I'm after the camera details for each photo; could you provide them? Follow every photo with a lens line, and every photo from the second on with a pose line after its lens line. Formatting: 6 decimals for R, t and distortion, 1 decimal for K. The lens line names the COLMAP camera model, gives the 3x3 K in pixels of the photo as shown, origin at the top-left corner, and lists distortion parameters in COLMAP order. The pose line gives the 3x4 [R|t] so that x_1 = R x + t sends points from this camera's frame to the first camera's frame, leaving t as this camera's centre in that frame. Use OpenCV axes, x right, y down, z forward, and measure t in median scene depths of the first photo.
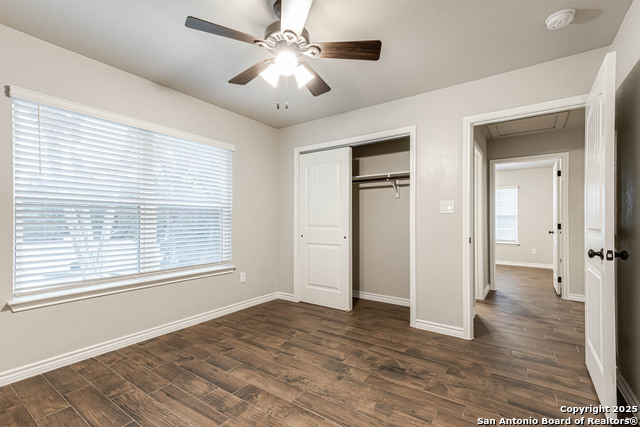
lens RADIAL K [[289.7, 0, 313.9], [0, 289.7, 220.1], [0, 0, 1]] dist [0.036964, 0.000179]
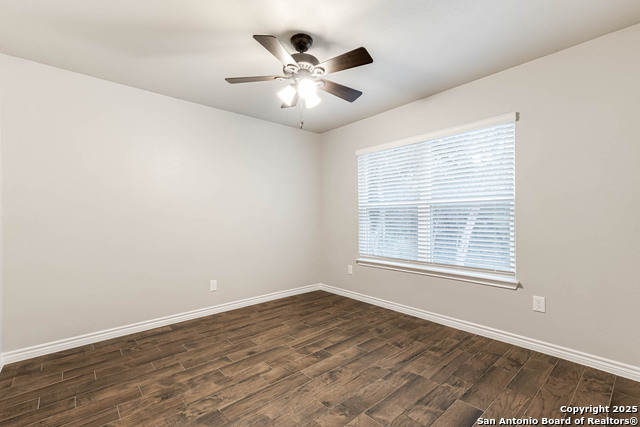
lens RADIAL K [[289.7, 0, 313.9], [0, 289.7, 220.1], [0, 0, 1]] dist [0.036964, 0.000179]
pose [[-0.232483, 0.006825, -0.972576, 0.792238], [0.007605, 0.999958, 0.005199, 0.000021], [0.972571, -0.006188, -0.232525, 0.998036]]
